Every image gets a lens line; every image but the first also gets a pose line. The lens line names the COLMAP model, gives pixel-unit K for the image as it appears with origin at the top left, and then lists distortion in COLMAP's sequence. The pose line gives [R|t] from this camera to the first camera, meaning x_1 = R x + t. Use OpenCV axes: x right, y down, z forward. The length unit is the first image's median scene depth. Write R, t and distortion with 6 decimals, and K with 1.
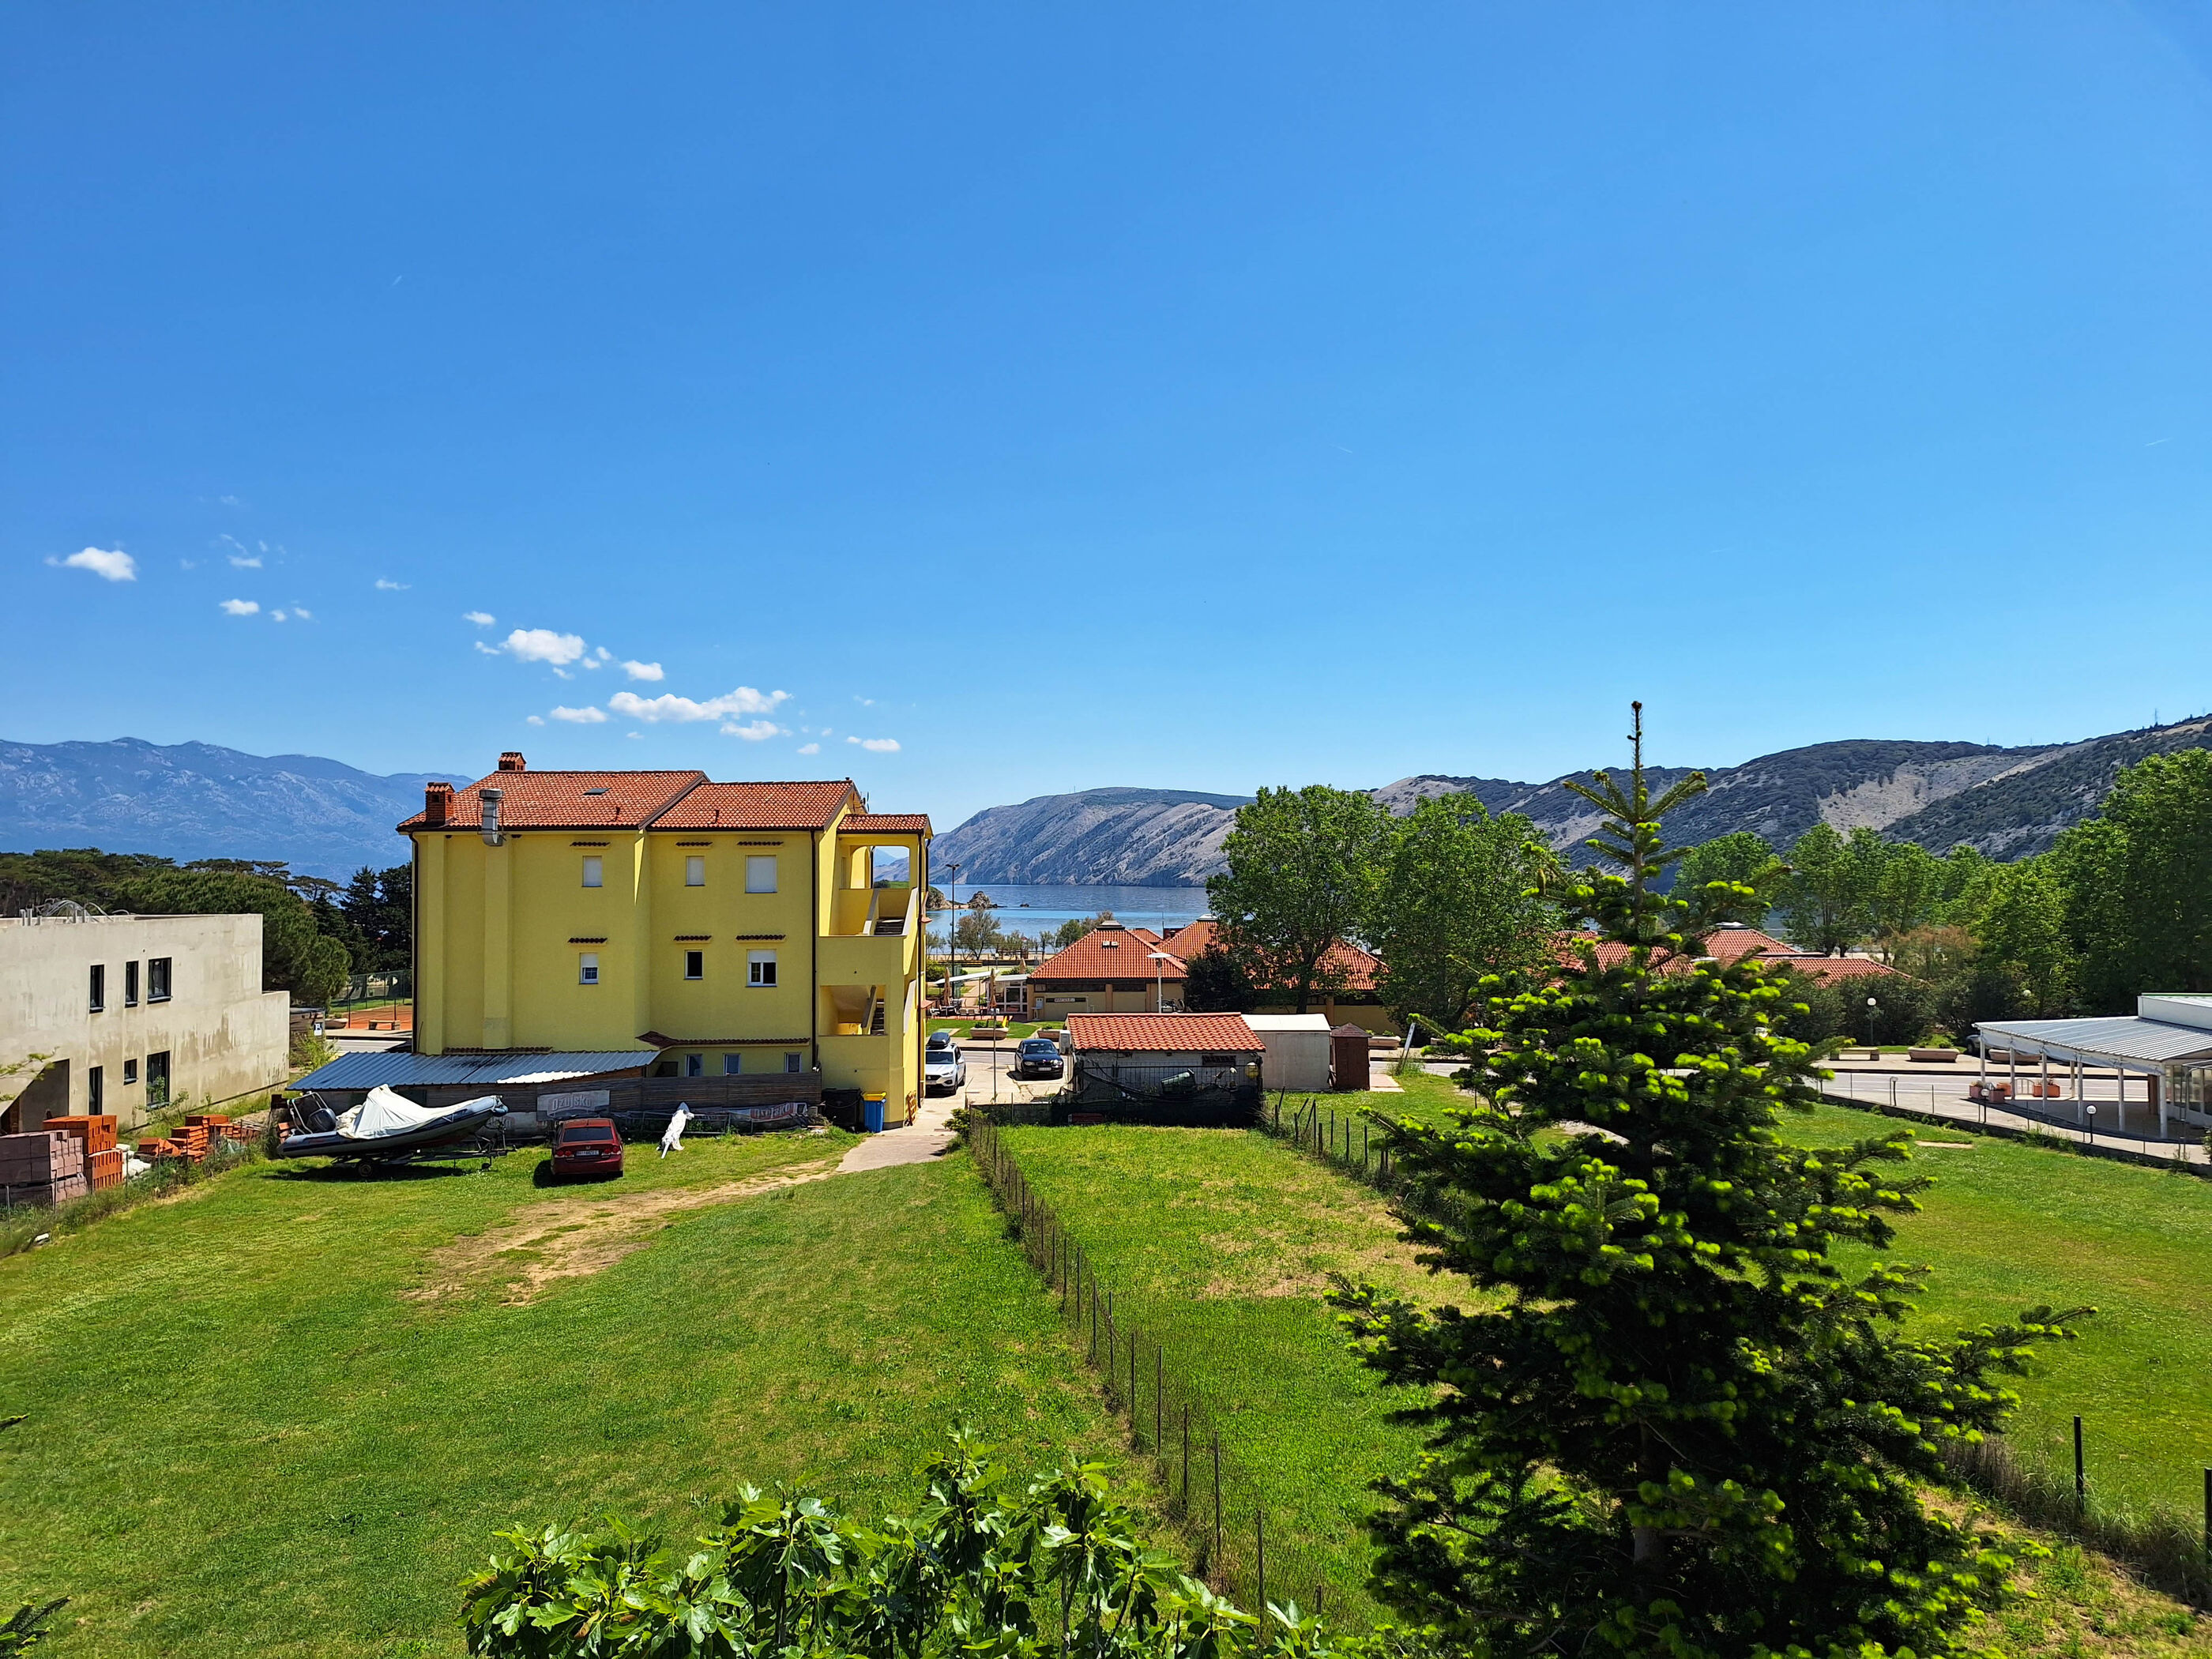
lens RADIAL K [[1534.4, 0, 1104.2], [0, 1534.4, 840.5], [0, 0, 1]] dist [0.170442, -0.230846]
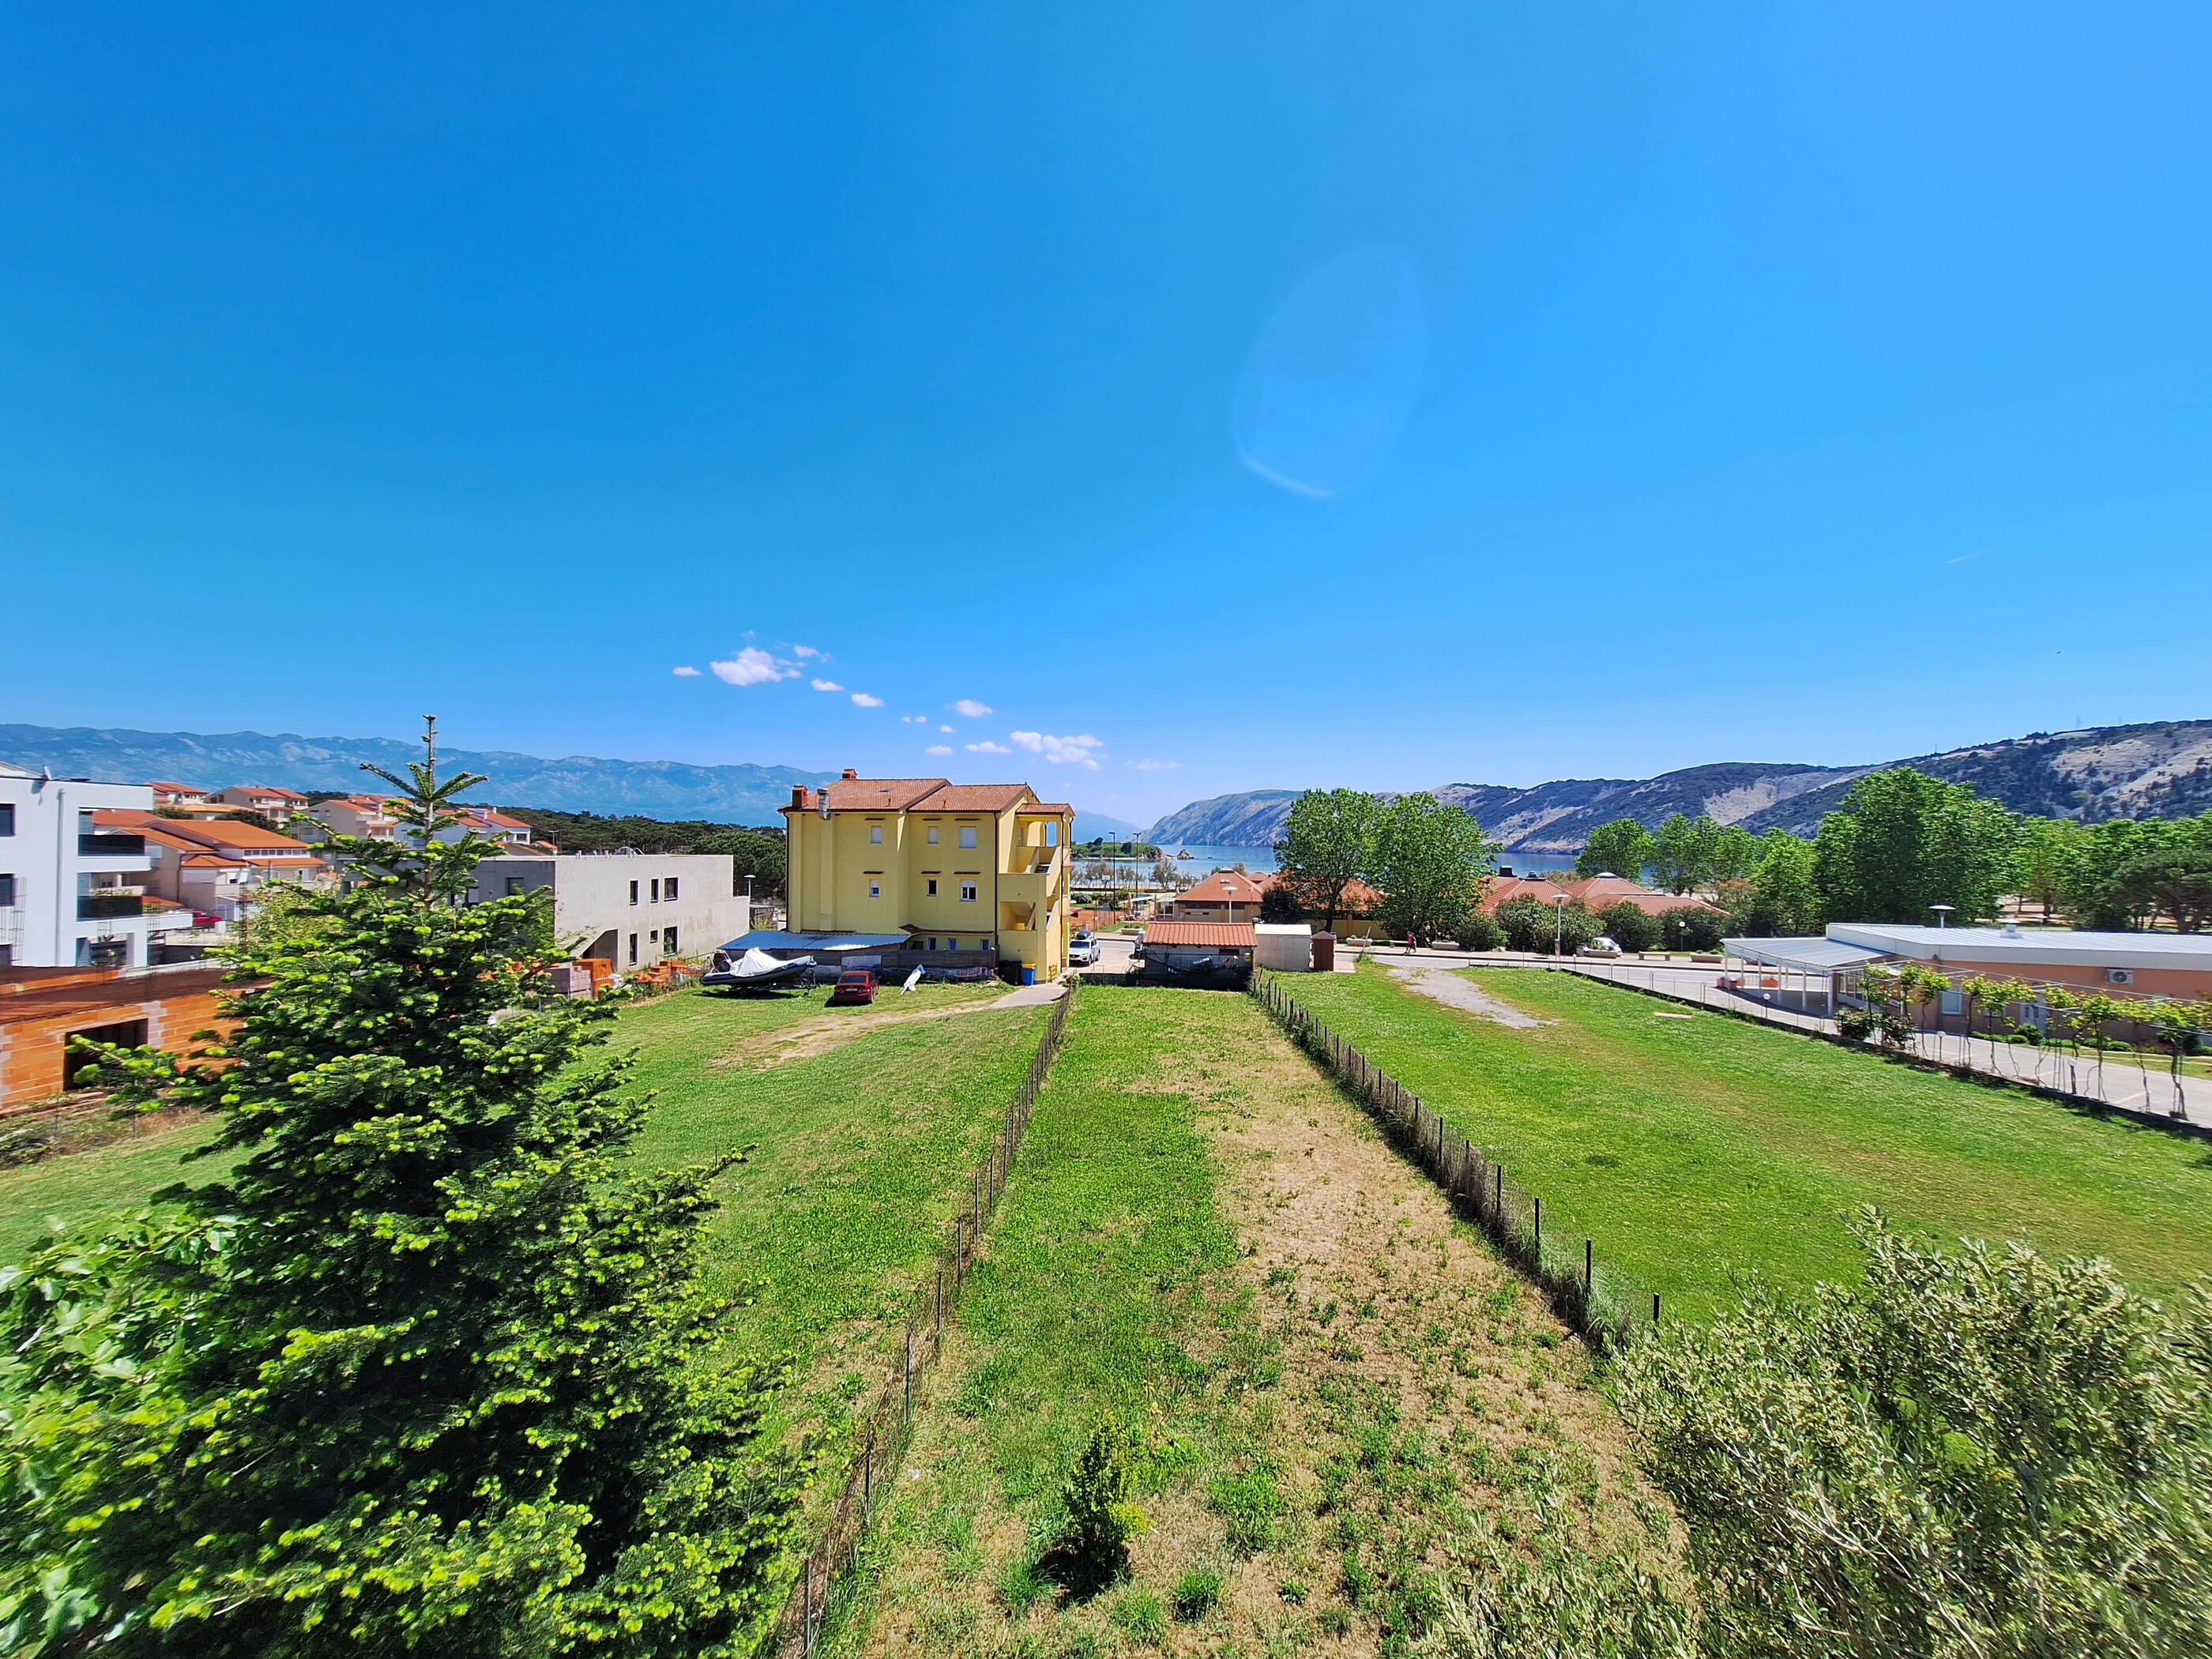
lens RADIAL K [[887.4, 0, 1122.7], [0, 887.4, 836.9], [0, 0, 1]] dist [0.008436, 0.000600]
pose [[0.988084, 0.011327, -0.153499, 0.099508], [-0.008385, 0.999769, 0.019797, 0.000001], [0.153688, -0.018274, 0.987950, 0.026314]]
